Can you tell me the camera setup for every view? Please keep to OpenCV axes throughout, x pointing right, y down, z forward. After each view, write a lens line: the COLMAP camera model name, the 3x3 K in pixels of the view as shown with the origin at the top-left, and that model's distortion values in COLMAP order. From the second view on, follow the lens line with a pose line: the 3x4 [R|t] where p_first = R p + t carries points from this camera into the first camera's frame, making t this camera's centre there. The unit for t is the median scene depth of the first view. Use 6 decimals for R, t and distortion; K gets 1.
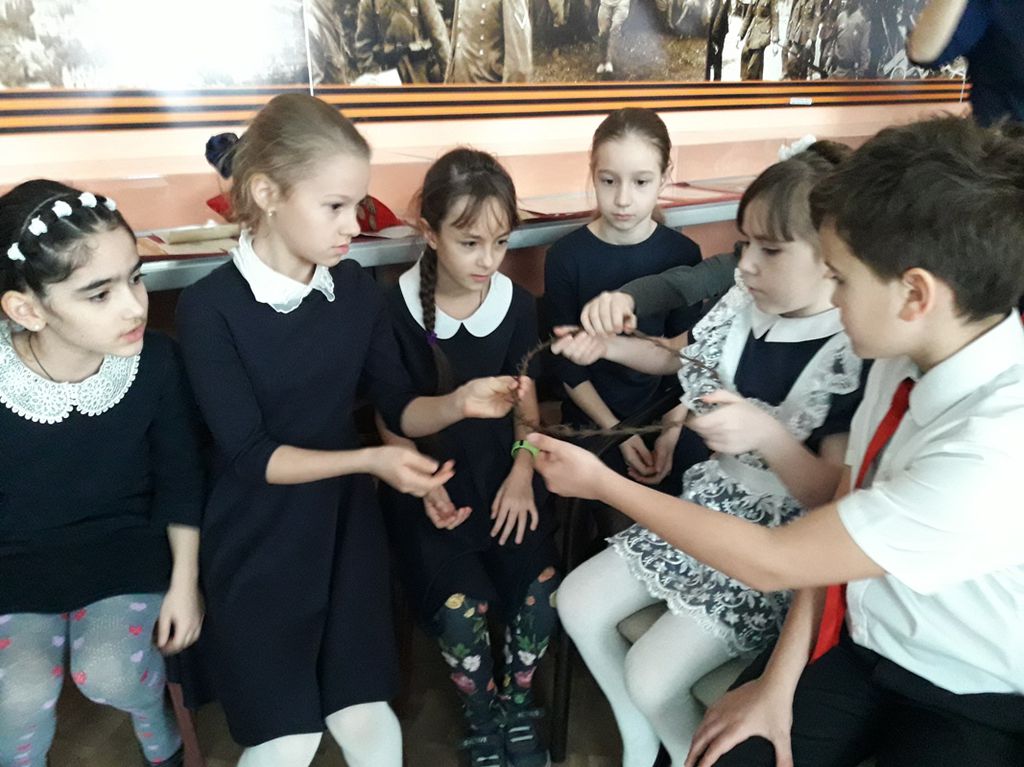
lens RADIAL K [[874.1, 0, 517.1], [0, 874.1, 382.3], [0, 0, 1]] dist [0.059093, -0.057523]
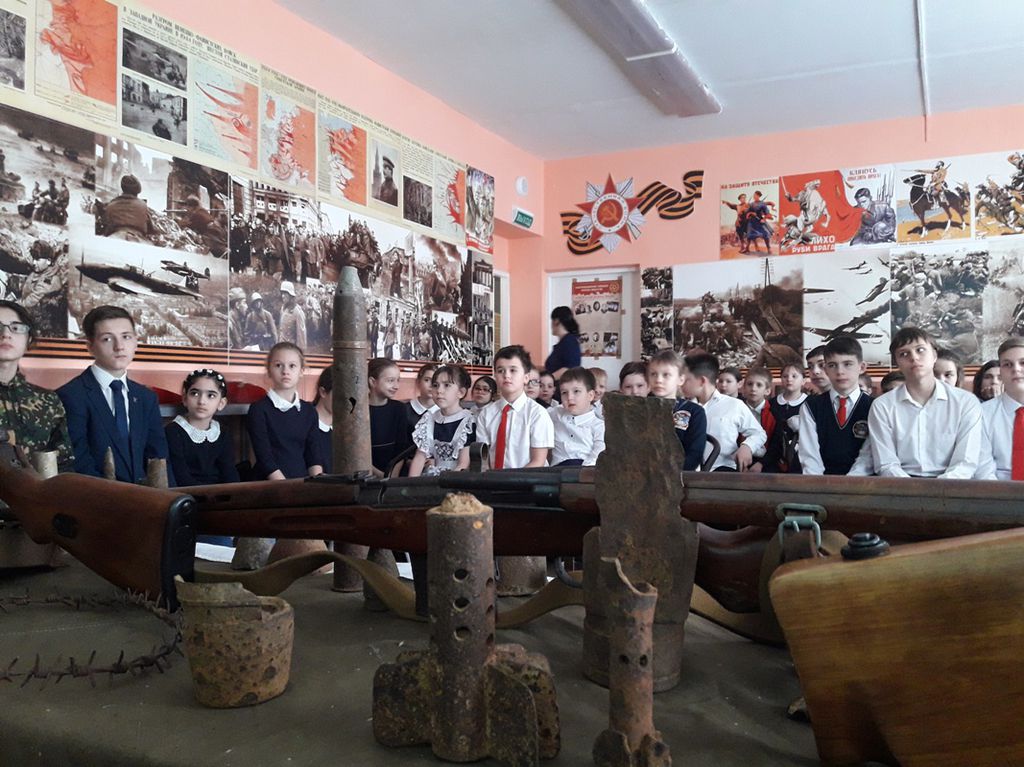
lens RADIAL K [[832.3, 0, 512.0], [0, 832.3, 383.5], [0, 0, 1]] dist [0.050005, -0.106081]
pose [[0.861849, -0.007090, 0.507115, -0.540378], [0.191664, 0.930304, -0.312728, 0.434853], [-0.469554, 0.366720, 0.803141, -0.809006]]
